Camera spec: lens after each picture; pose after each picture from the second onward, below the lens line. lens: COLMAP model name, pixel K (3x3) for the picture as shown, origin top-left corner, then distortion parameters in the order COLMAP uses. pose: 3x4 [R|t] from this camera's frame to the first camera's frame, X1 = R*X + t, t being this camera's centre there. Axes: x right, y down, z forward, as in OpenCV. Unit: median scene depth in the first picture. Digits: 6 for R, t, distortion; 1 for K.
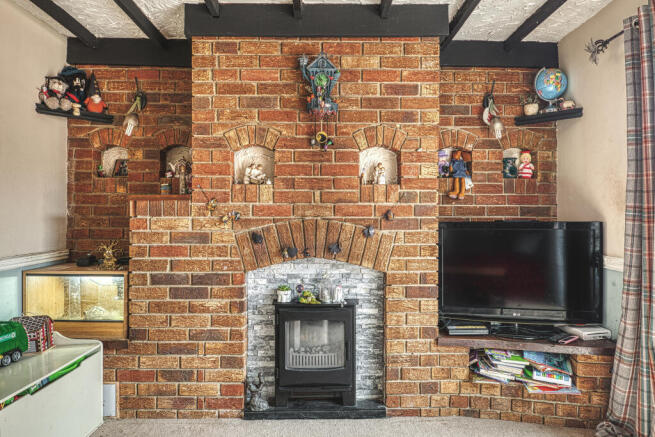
lens RADIAL K [[400.6, 0, 326.4], [0, 400.6, 209.8], [0, 0, 1]] dist [0.012471, -0.042775]
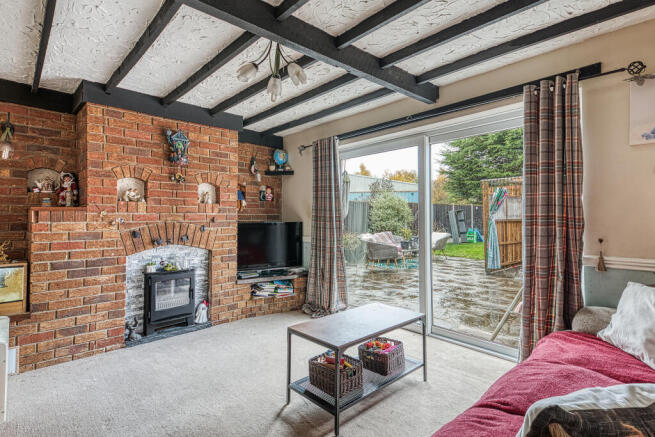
lens RADIAL K [[332.8, 0, 324.0], [0, 332.8, 217.8], [0, 0, 1]] dist [0.002440, 0.000235]
pose [[0.737681, -0.004813, 0.675133, -0.519663], [-0.000648, 0.999969, 0.007837, -0.008386], [-0.675150, -0.006219, 0.737655, -0.516672]]
